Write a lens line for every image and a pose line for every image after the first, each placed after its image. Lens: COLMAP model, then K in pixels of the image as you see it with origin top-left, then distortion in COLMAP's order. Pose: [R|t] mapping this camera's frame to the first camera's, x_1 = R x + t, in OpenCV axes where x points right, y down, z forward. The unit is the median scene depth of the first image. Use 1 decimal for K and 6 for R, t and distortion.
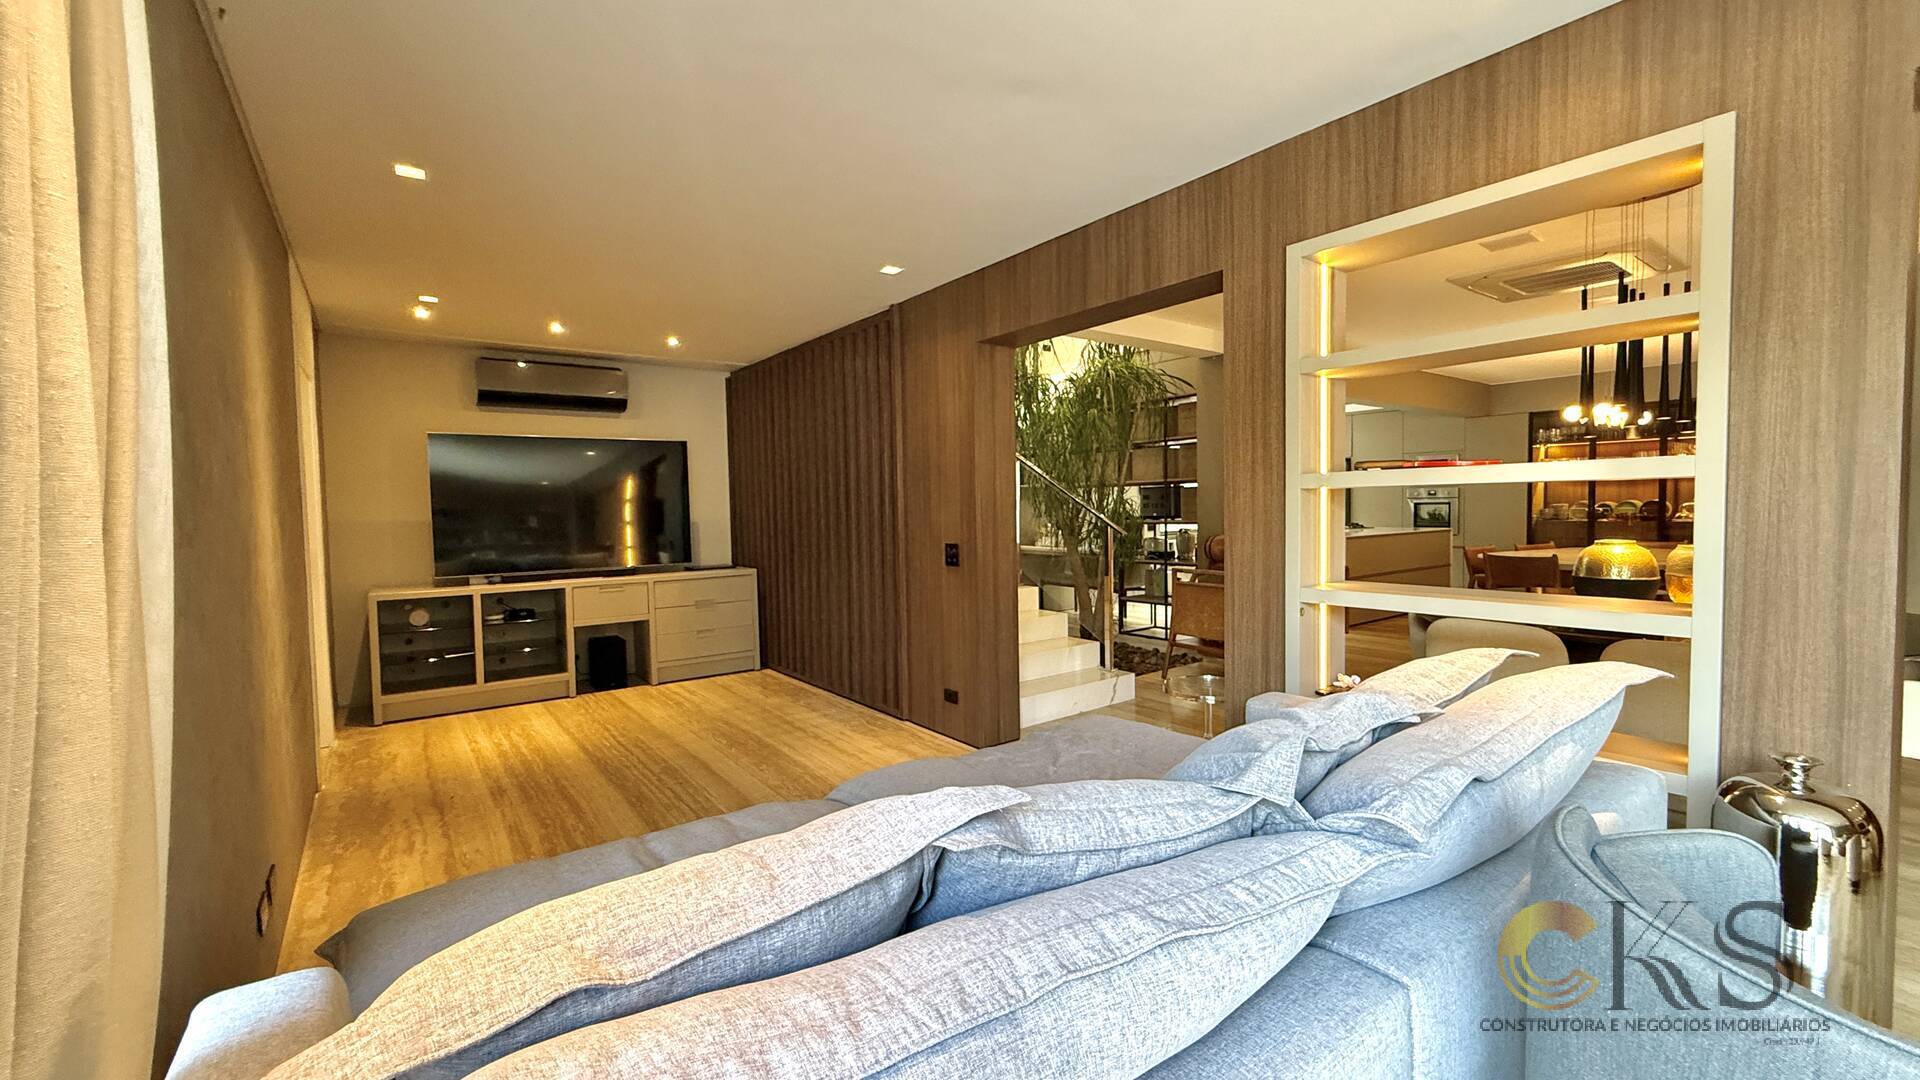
lens RADIAL K [[766.0, 0, 958.0], [0, 766.0, 538.9], [0, 0, 1]] dist [0.000861, 0.000247]
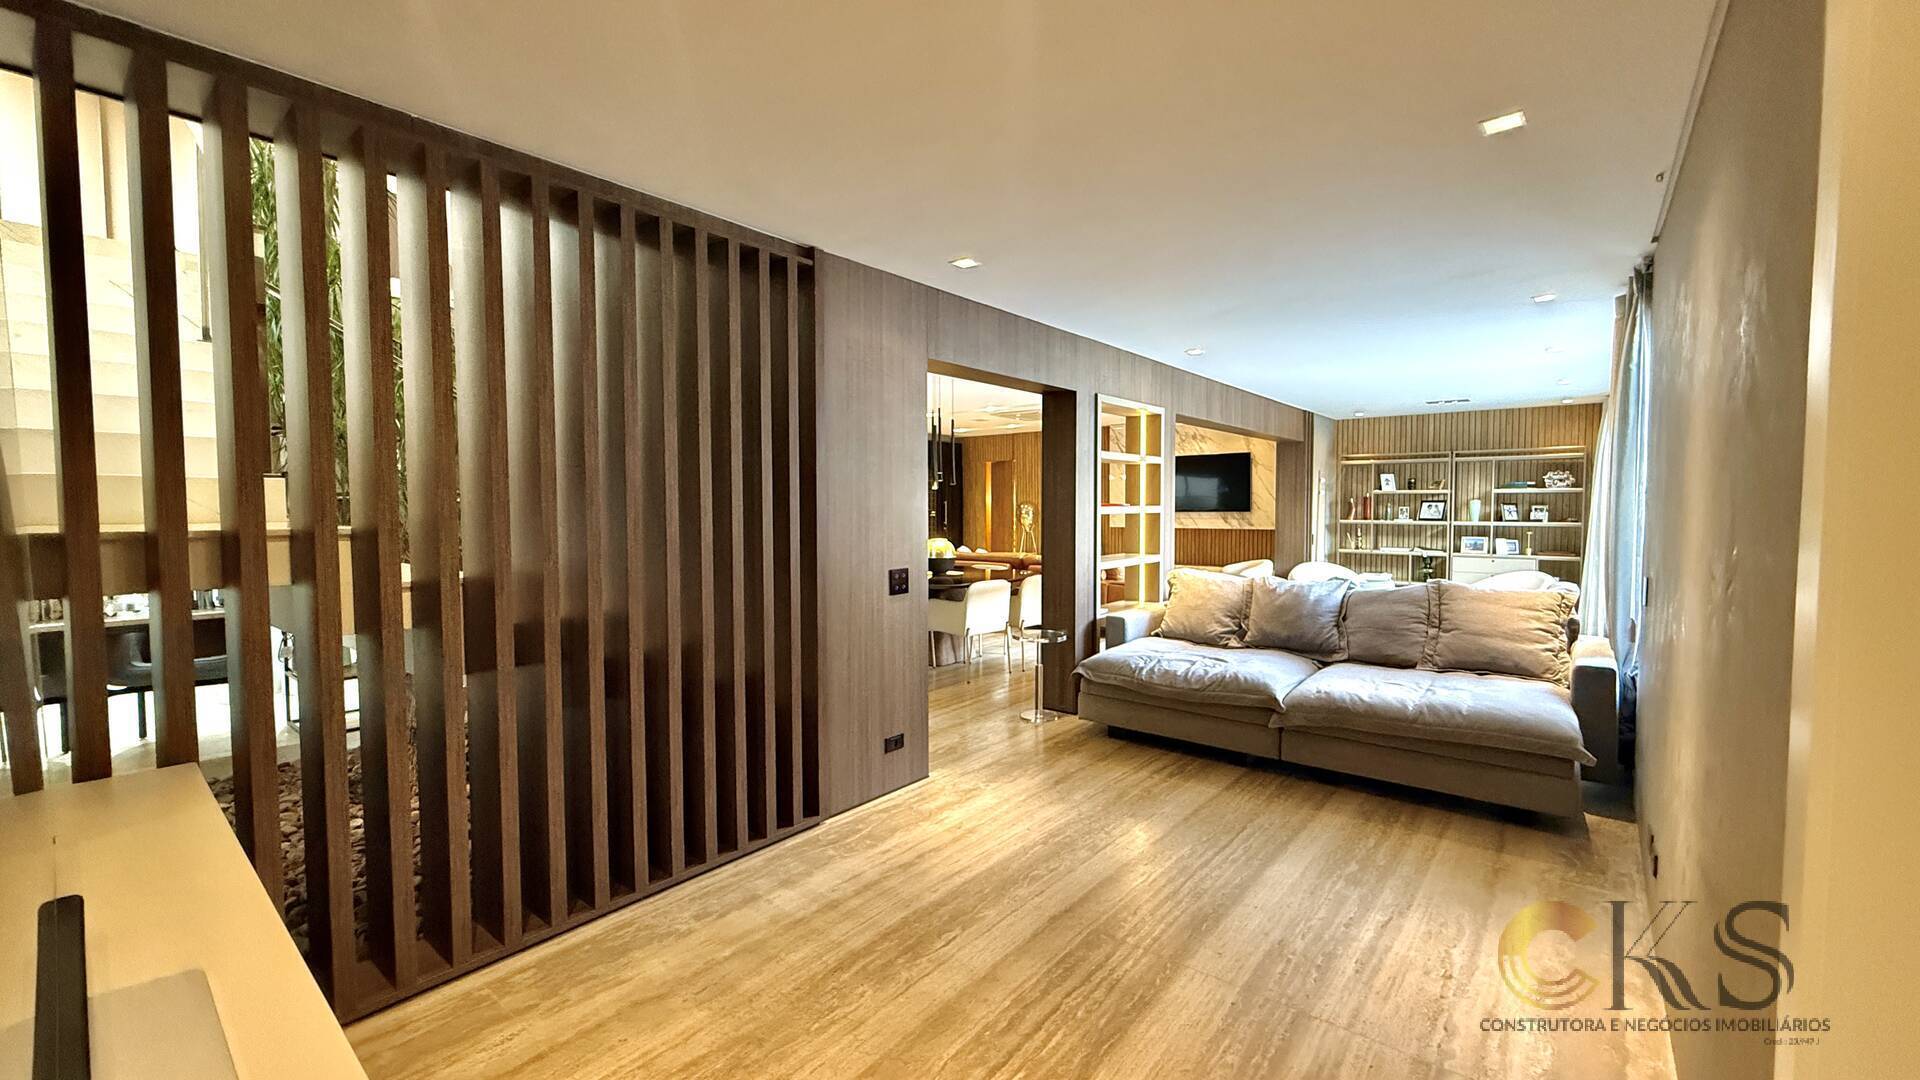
lens RADIAL K [[766.0, 0, 956.0], [0, 766.0, 535.7], [0, 0, 1]] dist [0.000861, 0.000247]
pose [[-0.236351, -0.026602, 0.971304, -0.853032], [0.046122, 0.998191, 0.038561, -0.060963], [-0.970573, 0.053912, -0.234696, 1.099922]]
